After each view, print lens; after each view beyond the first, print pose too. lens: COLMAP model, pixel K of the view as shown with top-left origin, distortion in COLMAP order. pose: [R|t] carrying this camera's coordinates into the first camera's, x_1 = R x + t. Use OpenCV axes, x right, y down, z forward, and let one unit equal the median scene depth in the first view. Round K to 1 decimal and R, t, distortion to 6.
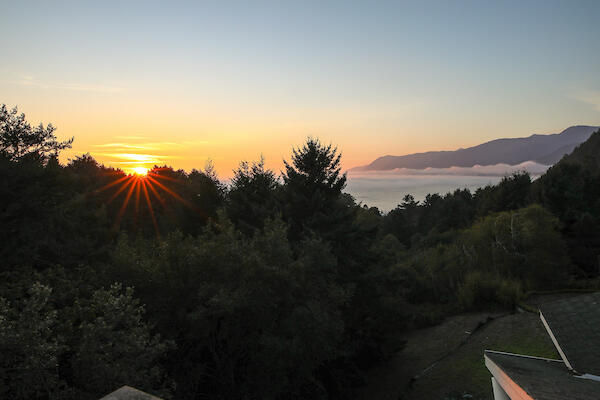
lens RADIAL K [[354.4, 0, 303.2], [0, 354.4, 199.7], [0, 0, 1]] dist [-0.022933, -0.001108]
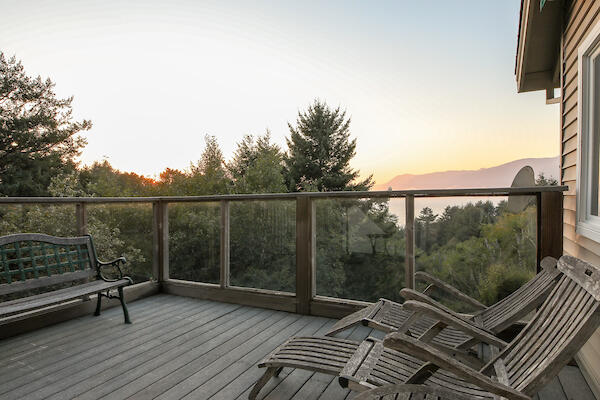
lens RADIAL K [[360.3, 0, 299.6], [0, 360.3, 195.7], [0, 0, 1]] dist [-0.022201, 0.003179]
pose [[0.998241, 0.026385, -0.053095, 0.029247], [-0.029713, 0.997577, -0.062901, 0.132424], [0.051307, 0.064368, 0.996606, 0.062219]]
